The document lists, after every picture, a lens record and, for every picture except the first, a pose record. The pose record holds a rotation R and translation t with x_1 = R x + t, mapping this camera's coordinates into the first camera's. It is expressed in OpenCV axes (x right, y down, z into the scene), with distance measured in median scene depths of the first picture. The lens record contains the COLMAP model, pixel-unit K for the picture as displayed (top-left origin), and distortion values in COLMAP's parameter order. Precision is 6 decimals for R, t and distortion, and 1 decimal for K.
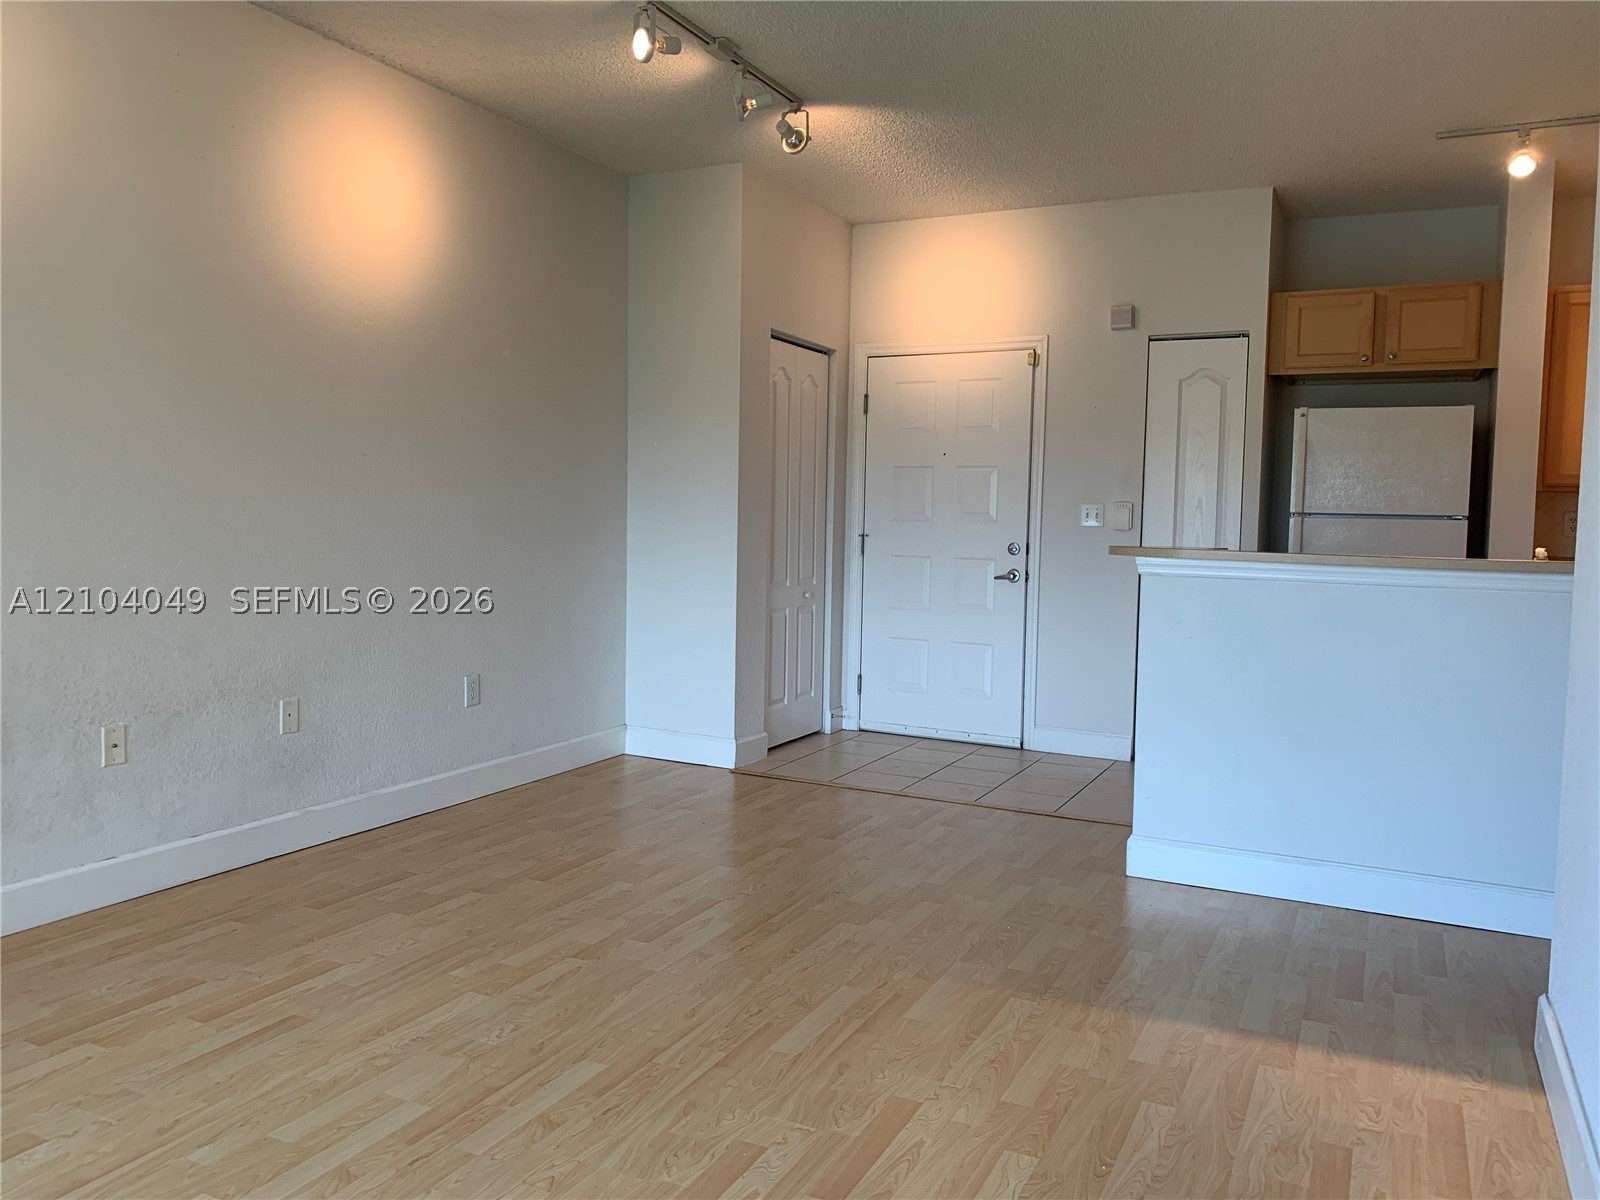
lens RADIAL K [[1222.4, 0, 800.0], [0, 1222.4, 600.0], [0, 0, 1]] dist [-0.000198, -0.000843]
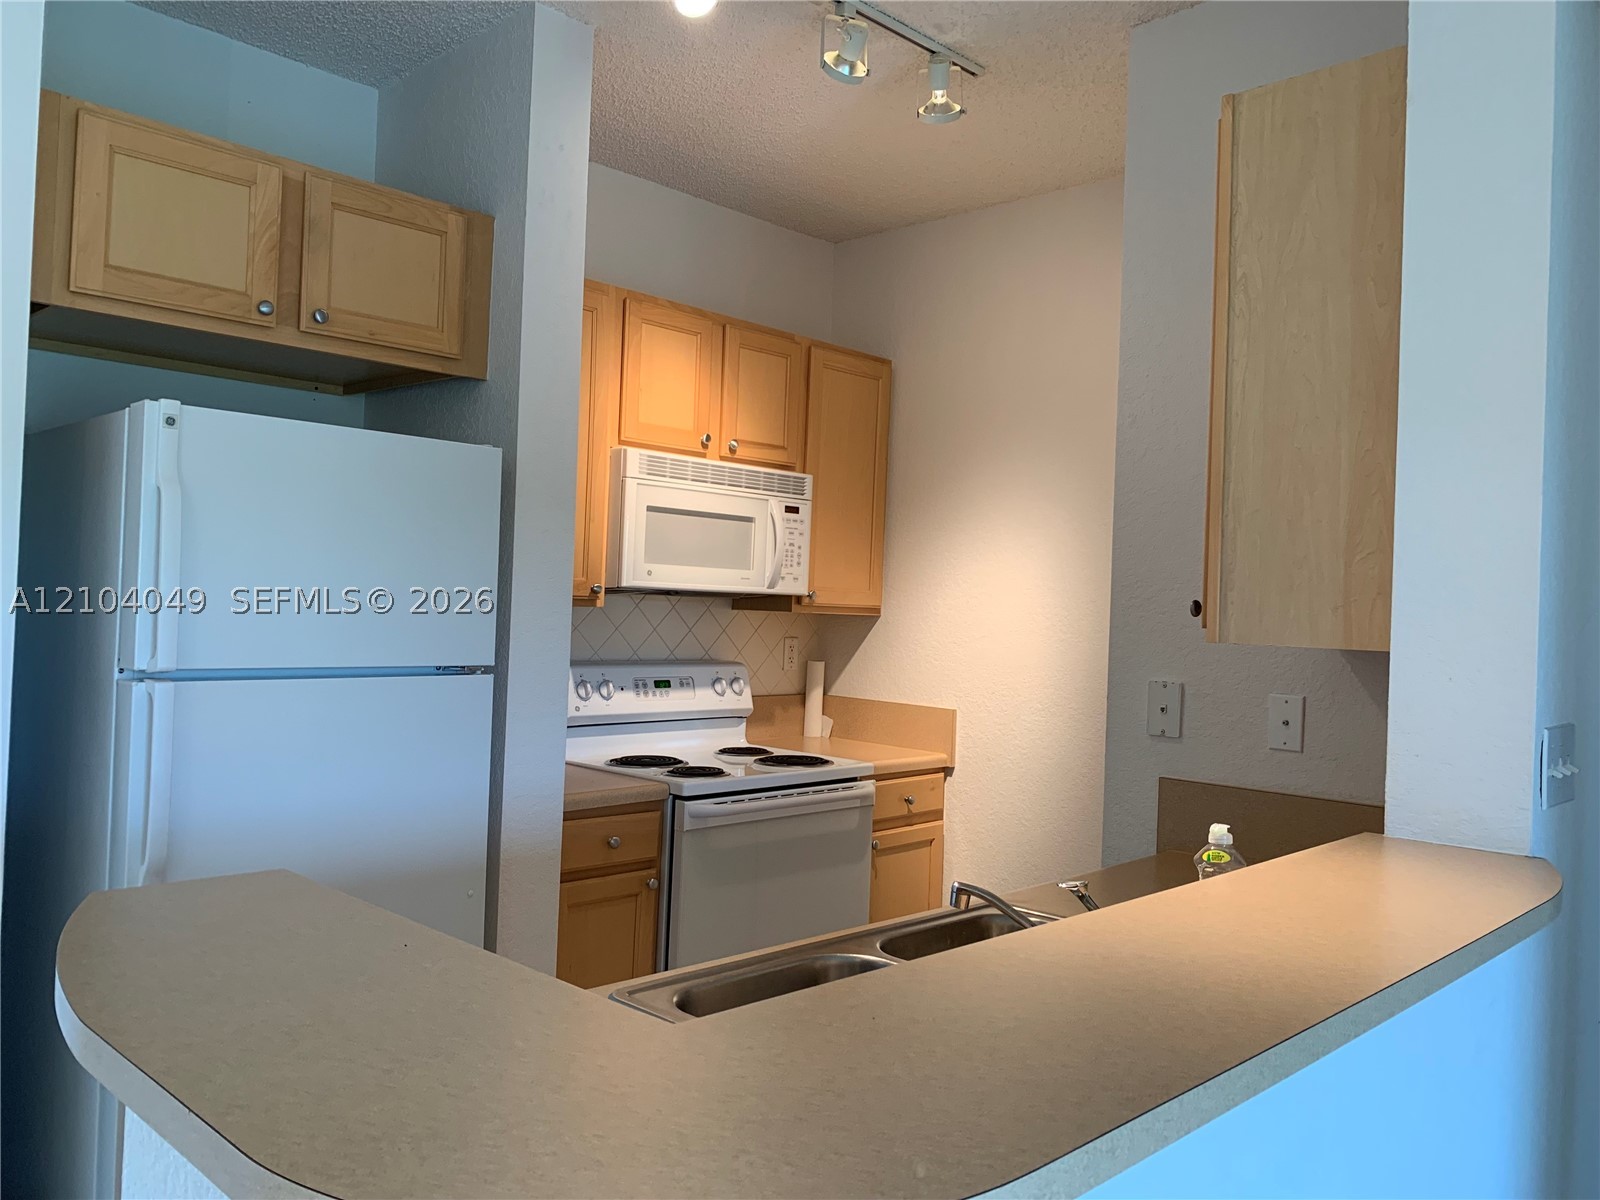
lens RADIAL K [[1222.4, 0, 800.0], [0, 1222.4, 600.0], [0, 0, 1]] dist [-0.000198, -0.000843]
pose [[0.314078, -0.001758, 0.949396, 0.139348], [0.035352, 0.999326, -0.009845, -0.106281], [-0.948739, 0.036656, 0.313928, 0.876458]]
